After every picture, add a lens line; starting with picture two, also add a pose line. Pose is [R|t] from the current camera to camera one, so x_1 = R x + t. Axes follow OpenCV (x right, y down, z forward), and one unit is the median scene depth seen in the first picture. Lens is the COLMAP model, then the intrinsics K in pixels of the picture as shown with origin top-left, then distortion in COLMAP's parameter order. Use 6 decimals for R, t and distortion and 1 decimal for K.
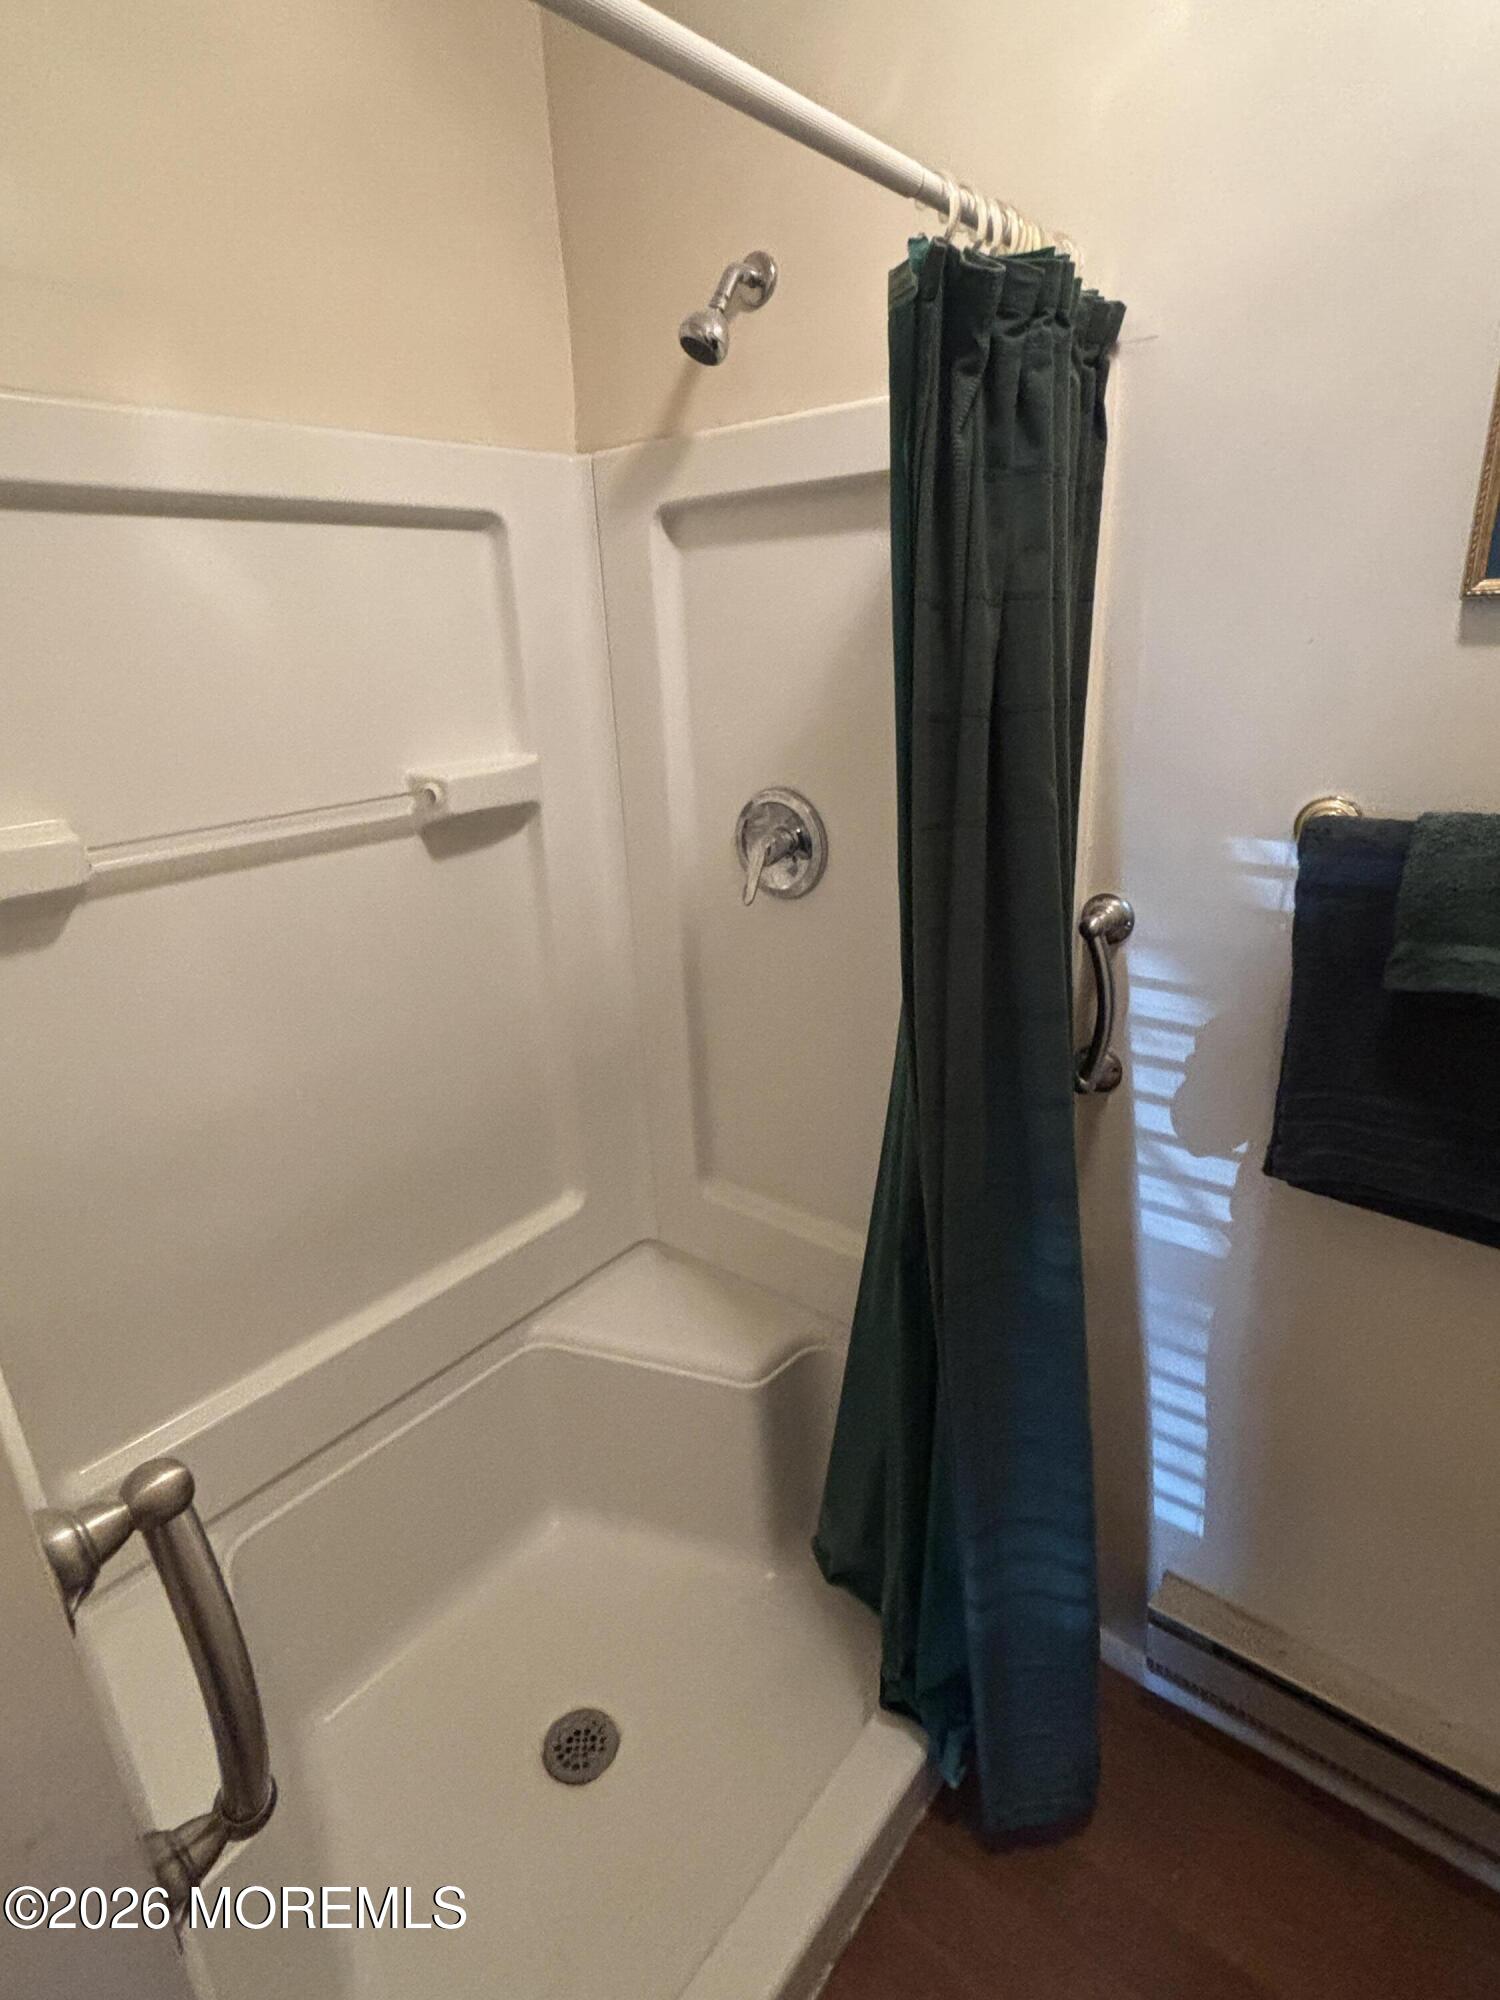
lens RADIAL K [[1056.4, 0, 750.0], [0, 1056.4, 1000.0], [0, 0, 1]] dist [-0.001130, -0.000275]
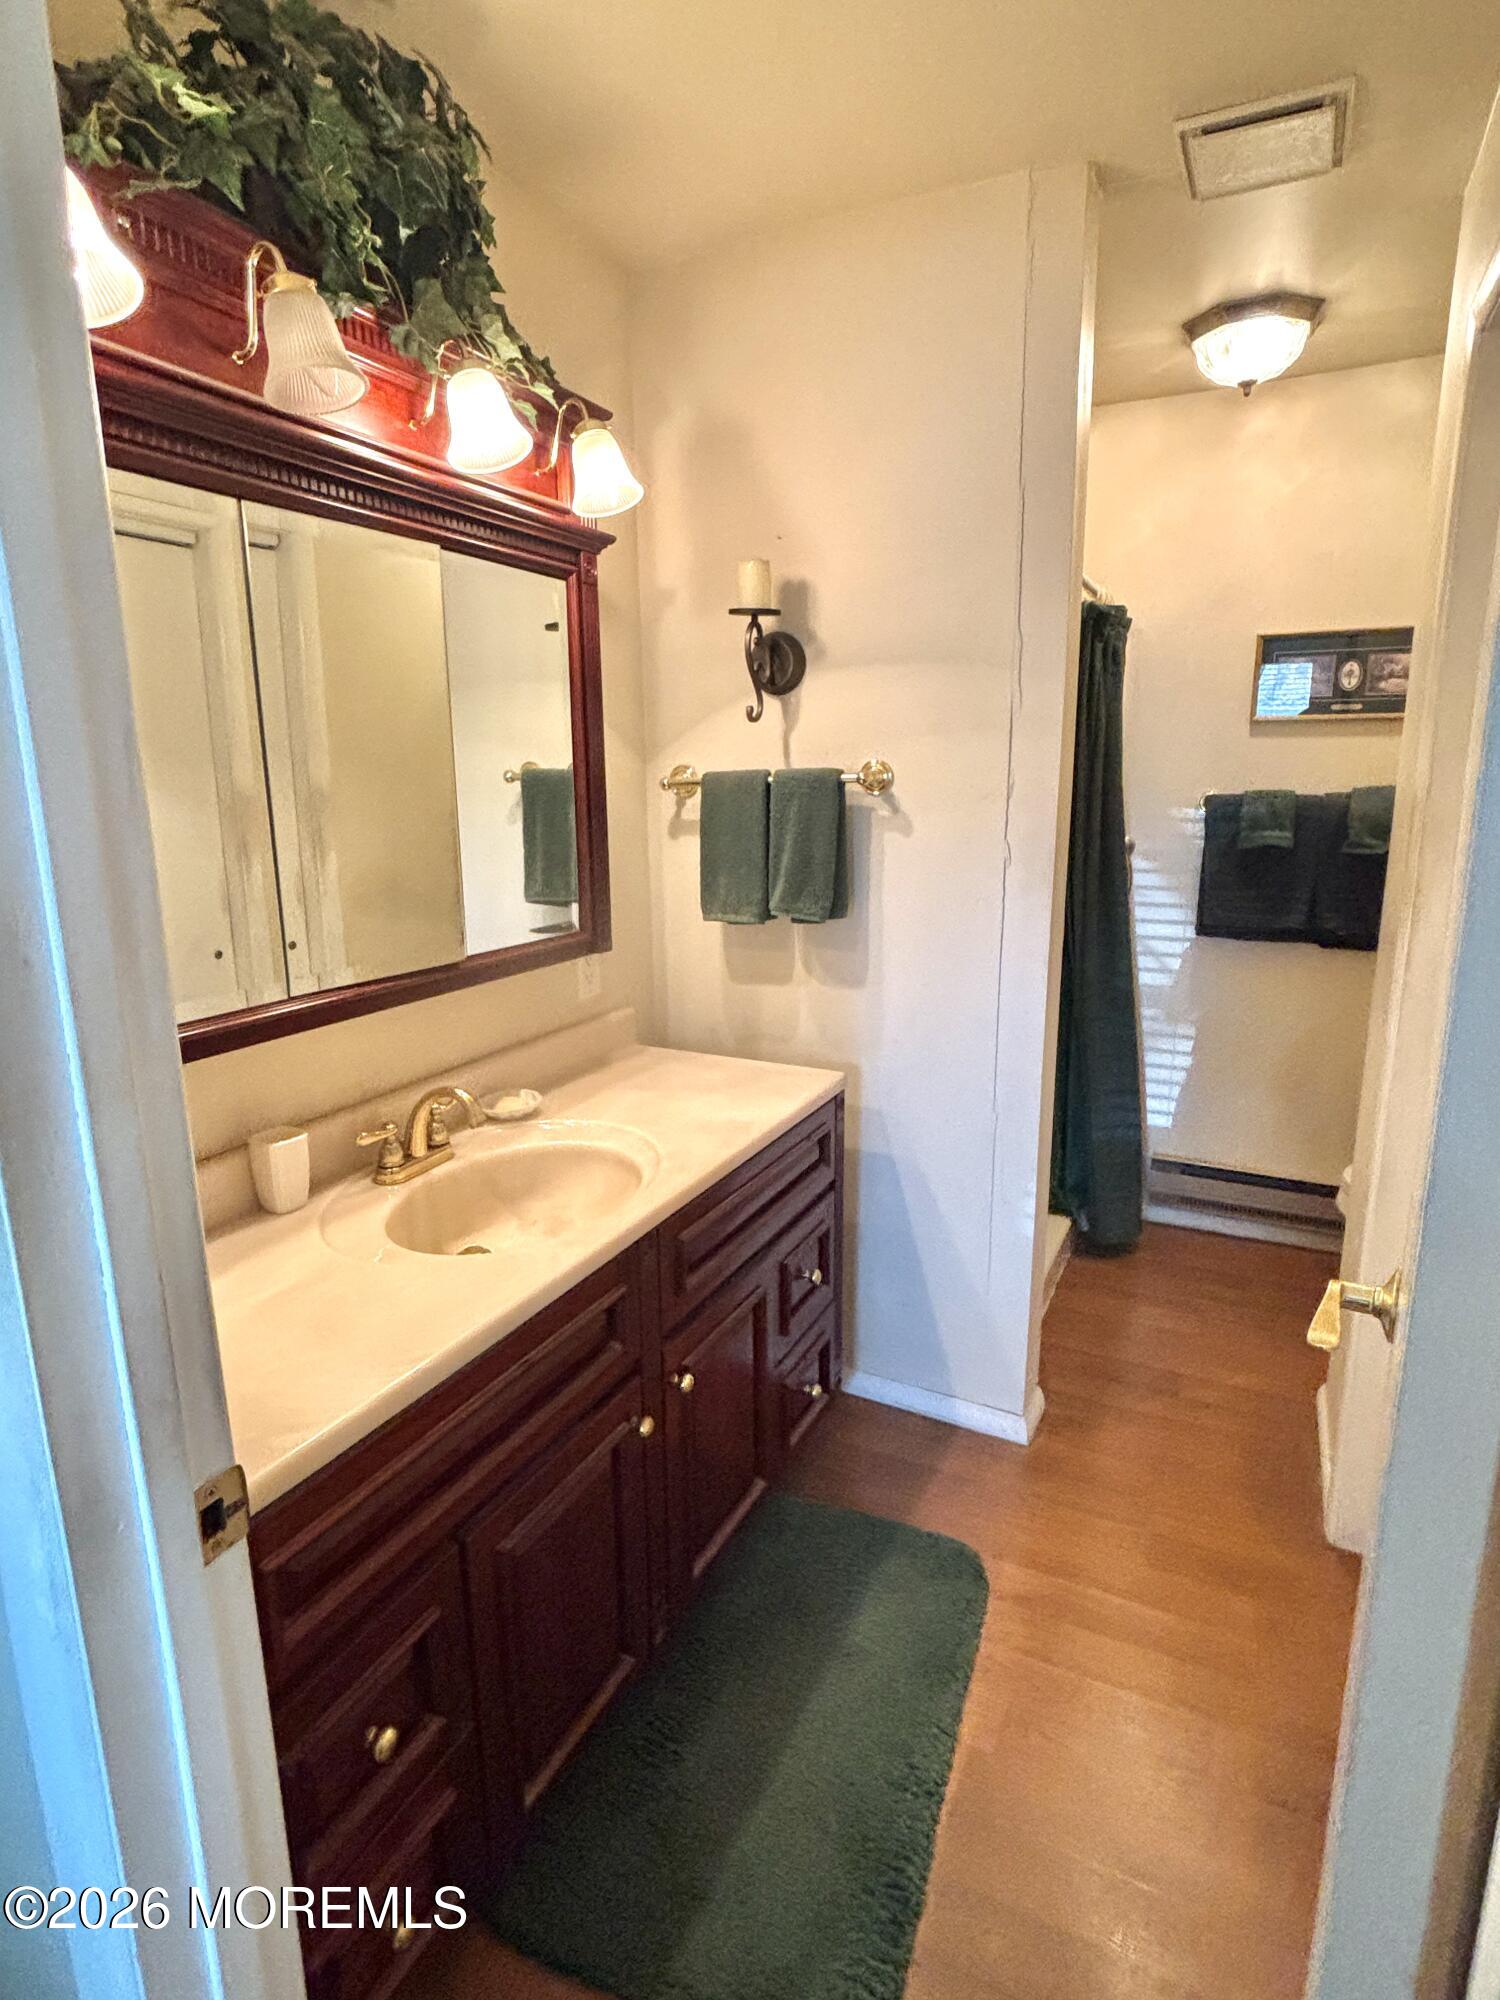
lens RADIAL K [[1056.4, 0, 750.0], [0, 1056.4, 1000.0], [0, 0, 1]] dist [-0.001130, -0.000275]
pose [[0.977849, -0.020079, 0.208346, -1.293250], [0.043085, 0.993381, -0.106480, 0.634150], [-0.204828, 0.113098, 0.972242, -1.465571]]
